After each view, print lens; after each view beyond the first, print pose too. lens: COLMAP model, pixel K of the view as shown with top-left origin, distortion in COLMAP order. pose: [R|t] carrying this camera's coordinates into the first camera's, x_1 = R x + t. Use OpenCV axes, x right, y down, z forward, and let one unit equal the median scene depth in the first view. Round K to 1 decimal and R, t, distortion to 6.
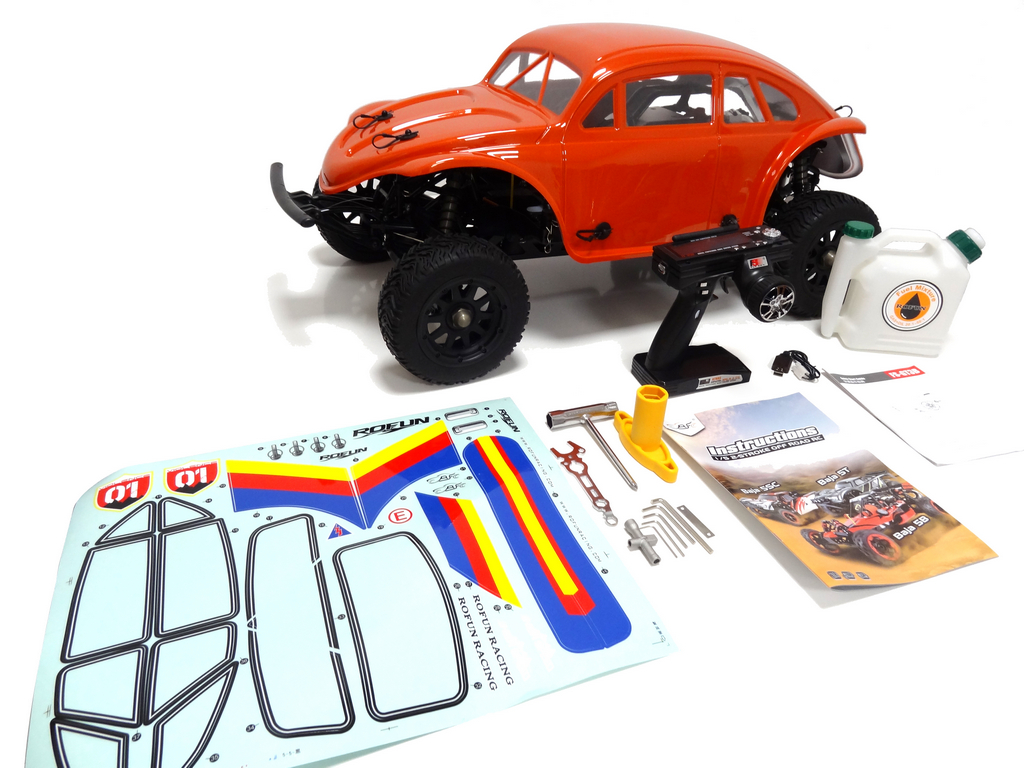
lens RADIAL K [[738.4, 0, 512.0], [0, 738.4, 384.0], [0, 0, 1]] dist [-0.051969, 0.000831]
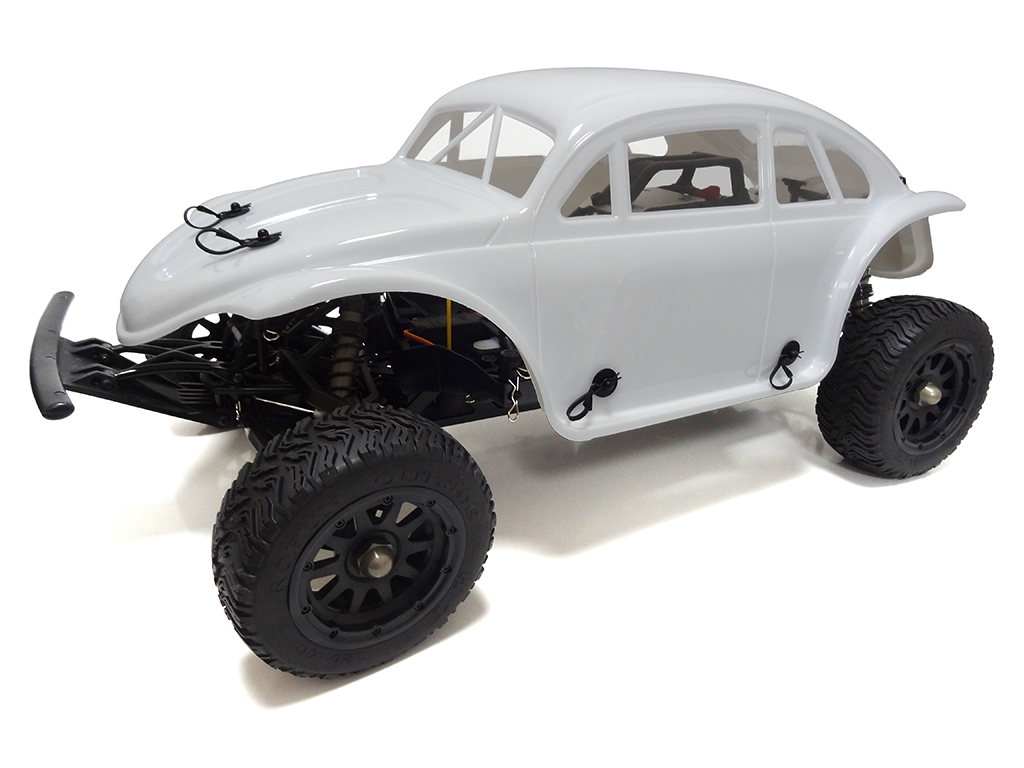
lens RADIAL K [[713.4, 0, 512.0], [0, 713.4, 384.0], [0, 0, 1]] dist [-0.070802, -0.001339]
pose [[0.993050, -0.054854, 0.104126, -0.013890], [0.067681, 0.989978, -0.123945, -0.134479], [-0.096284, 0.130131, 0.986811, 0.419840]]
